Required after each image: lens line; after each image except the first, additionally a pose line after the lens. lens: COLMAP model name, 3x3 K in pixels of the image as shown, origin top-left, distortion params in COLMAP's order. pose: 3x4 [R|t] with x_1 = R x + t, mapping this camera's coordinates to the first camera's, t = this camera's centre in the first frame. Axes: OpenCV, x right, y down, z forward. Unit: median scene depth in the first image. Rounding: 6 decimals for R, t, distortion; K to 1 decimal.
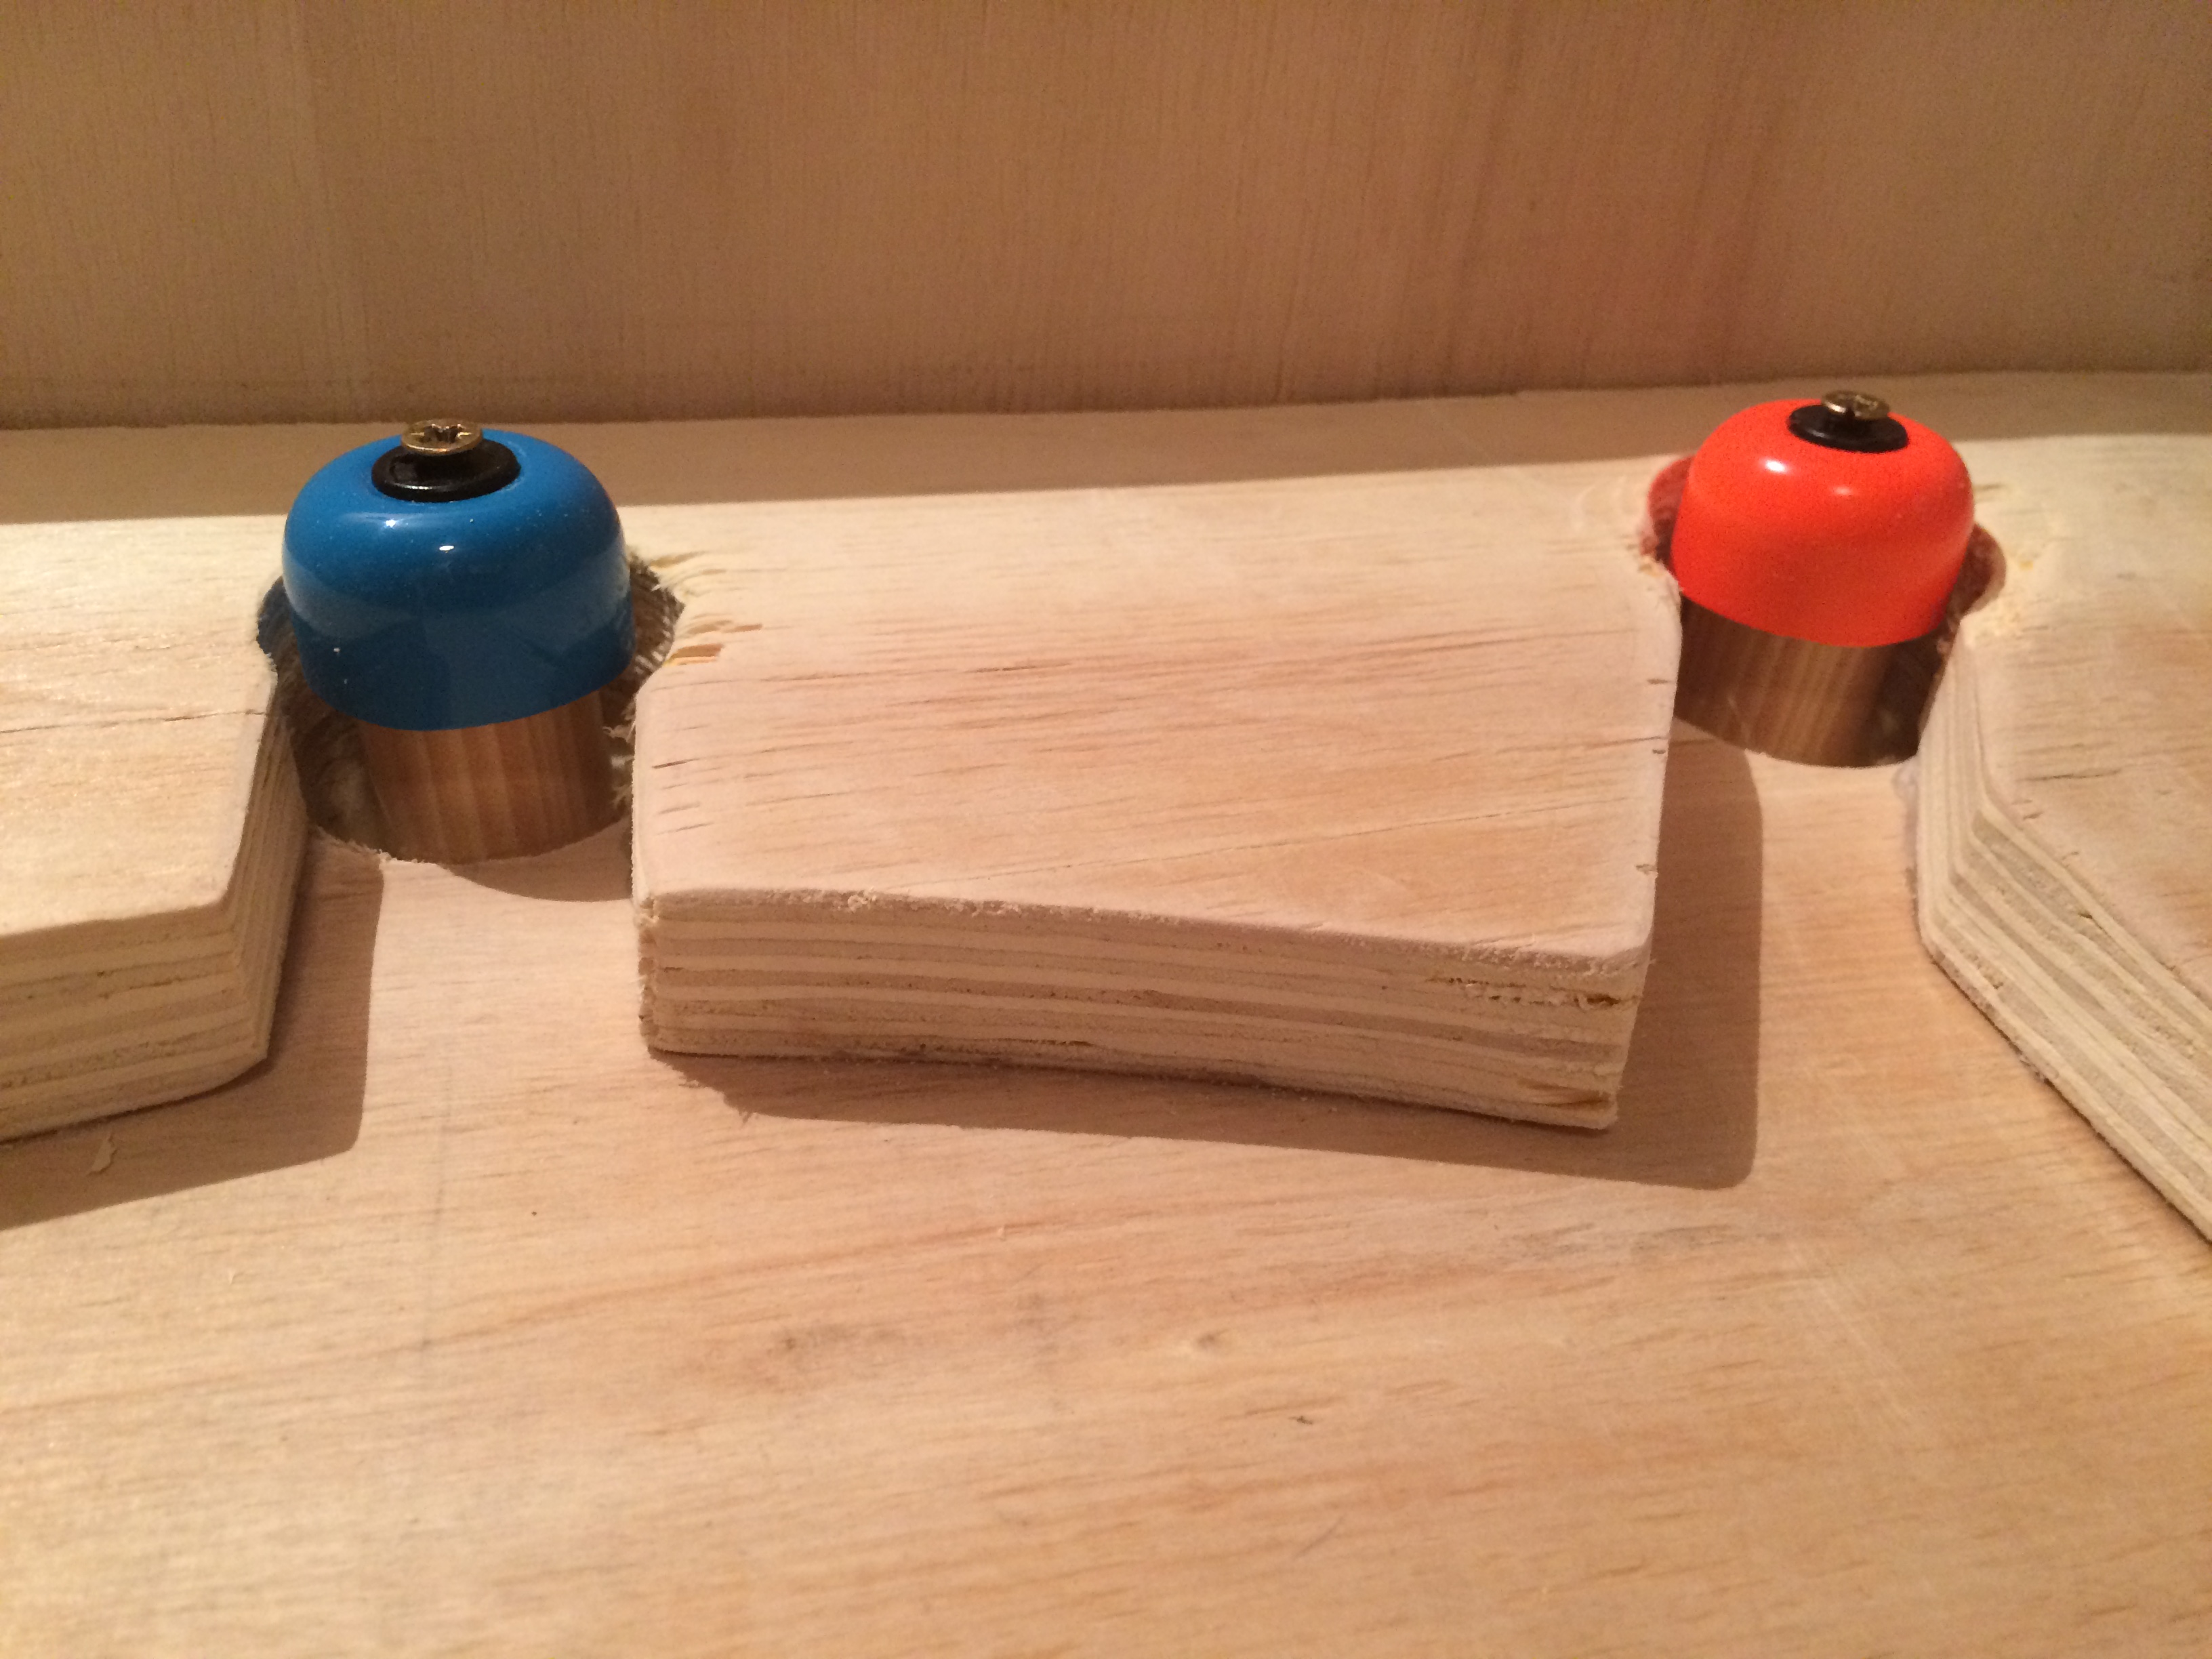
lens RADIAL K [[1943.8, 0, 1098.3], [0, 1943.8, 787.9], [0, 0, 1]] dist [0.078918, -0.171661]
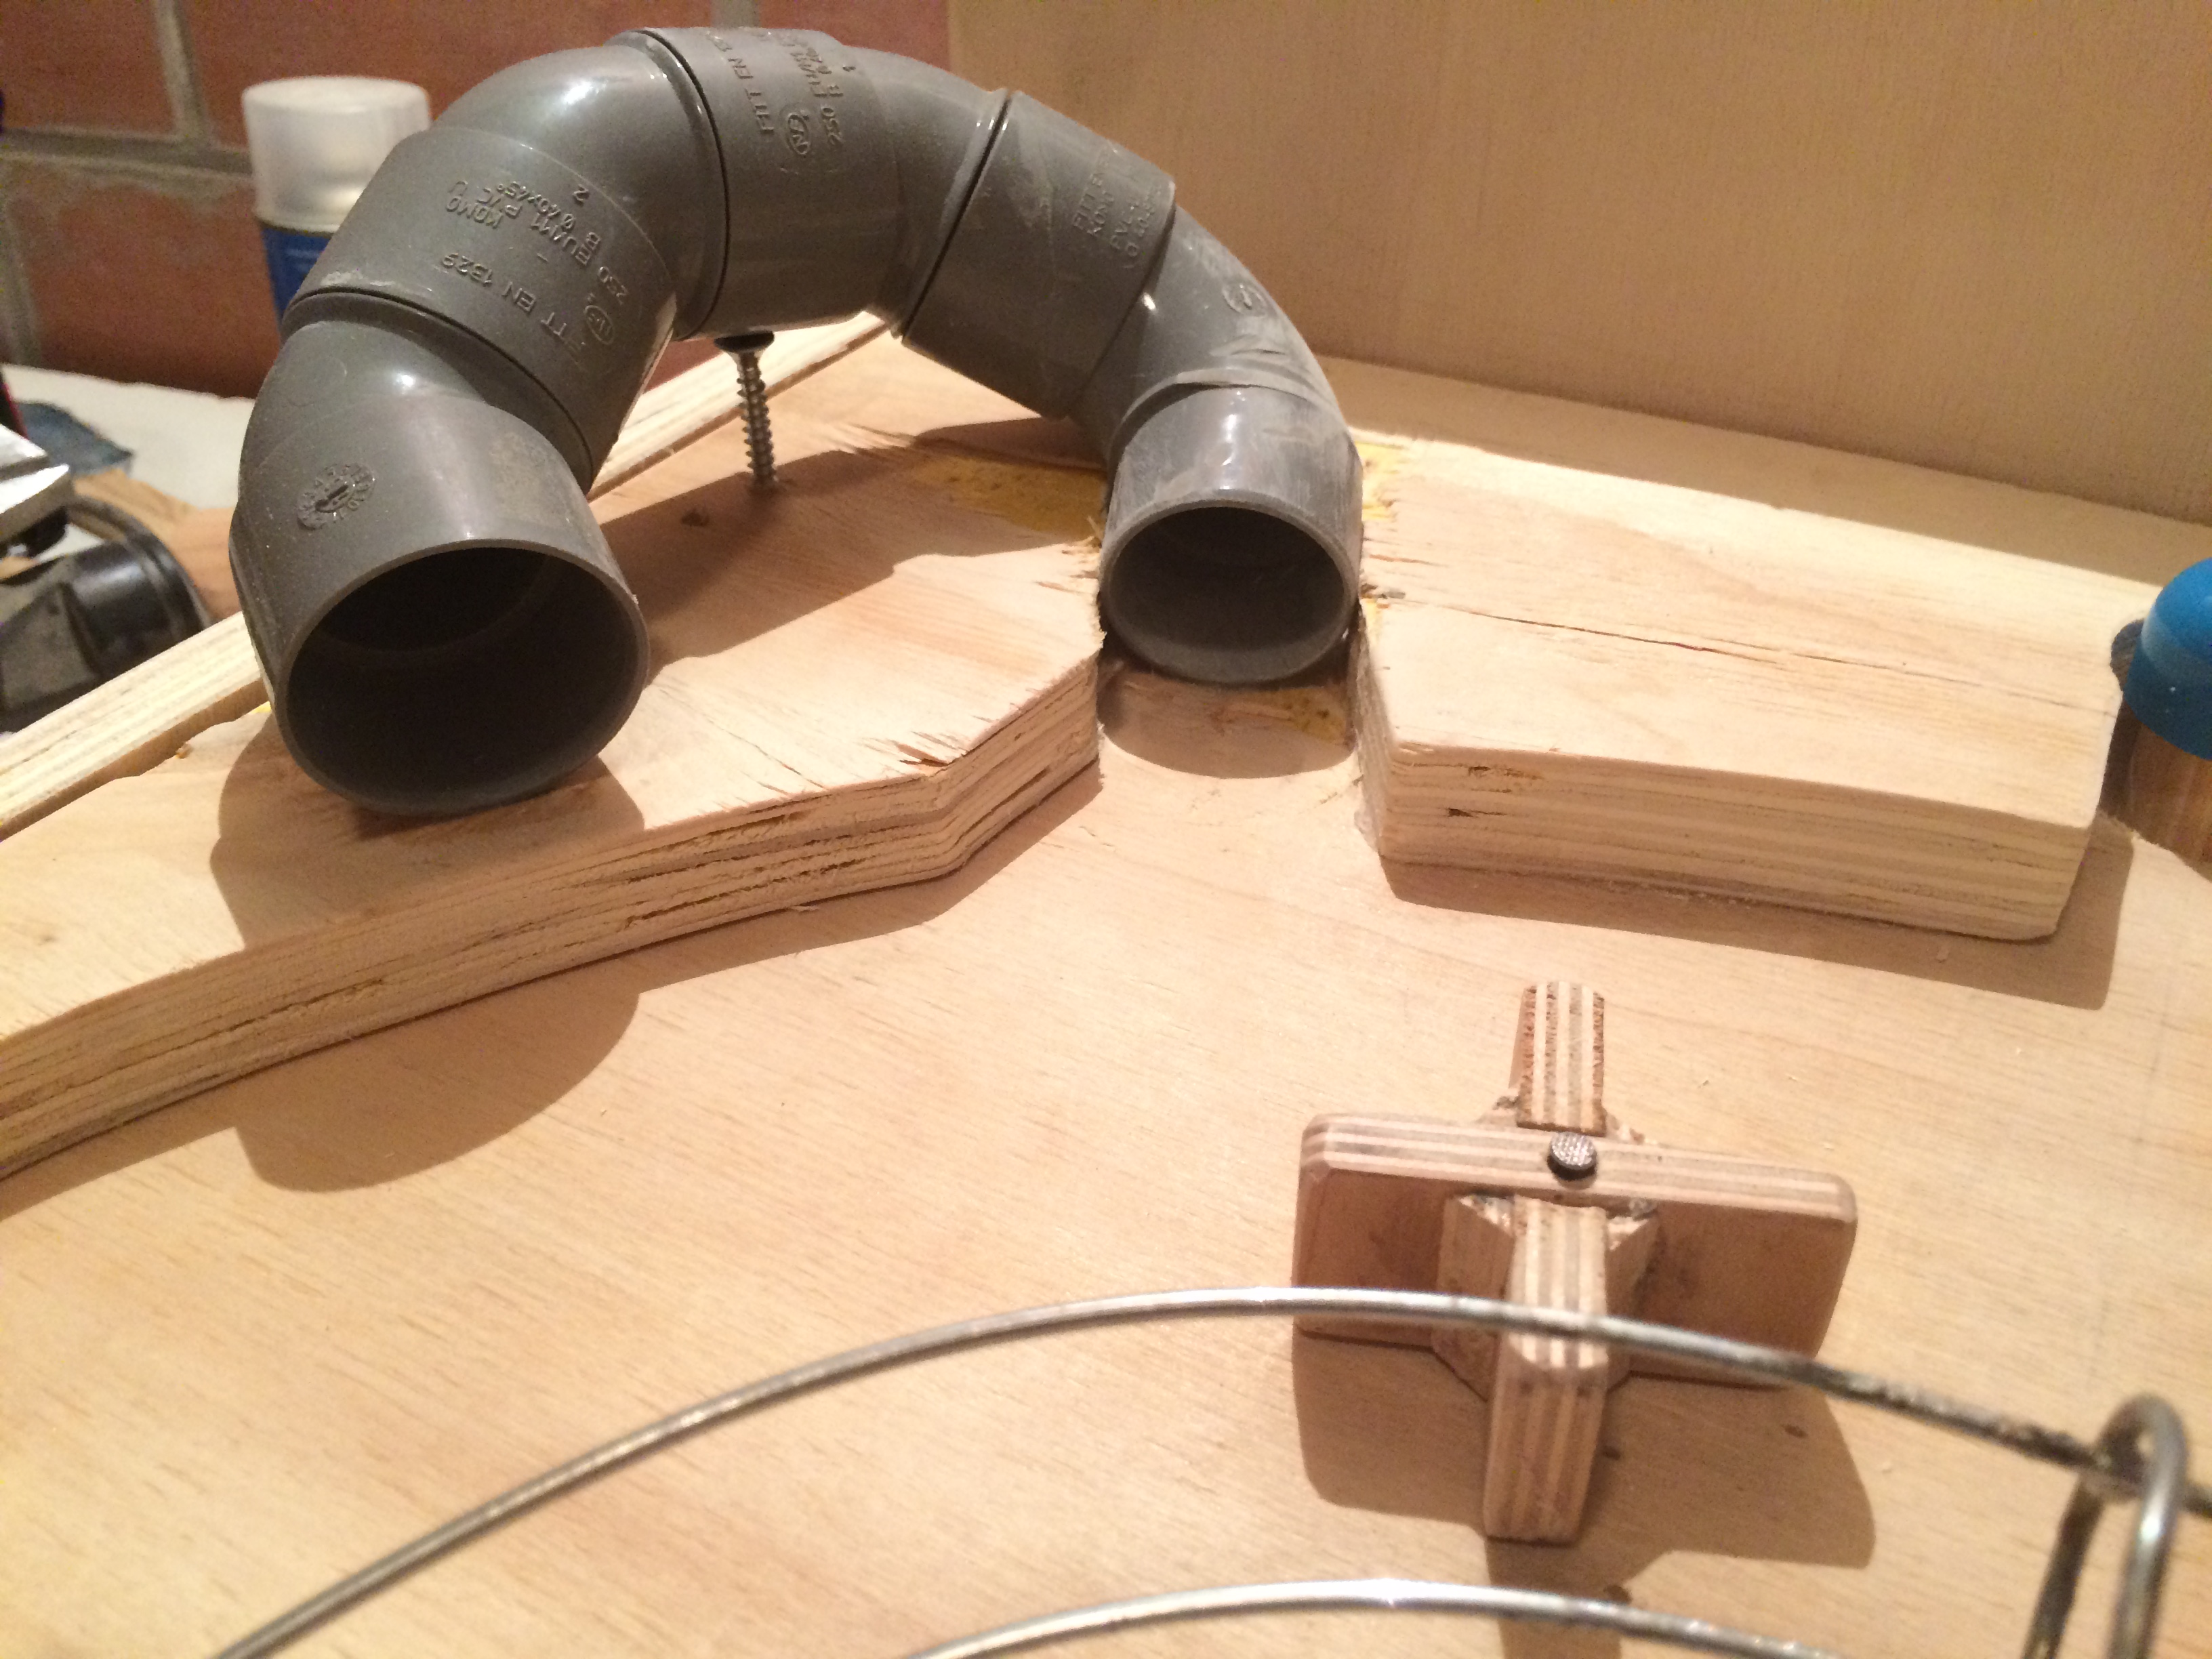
lens RADIAL K [[1943.8, 0, 1098.3], [0, 1943.8, 787.9], [0, 0, 1]] dist [0.078918, -0.171661]
pose [[0.743310, 0.322229, -0.586223, -0.122035], [-0.318834, 0.941051, 0.112997, 0.097347], [0.588077, 0.102916, 0.802230, -0.685353]]
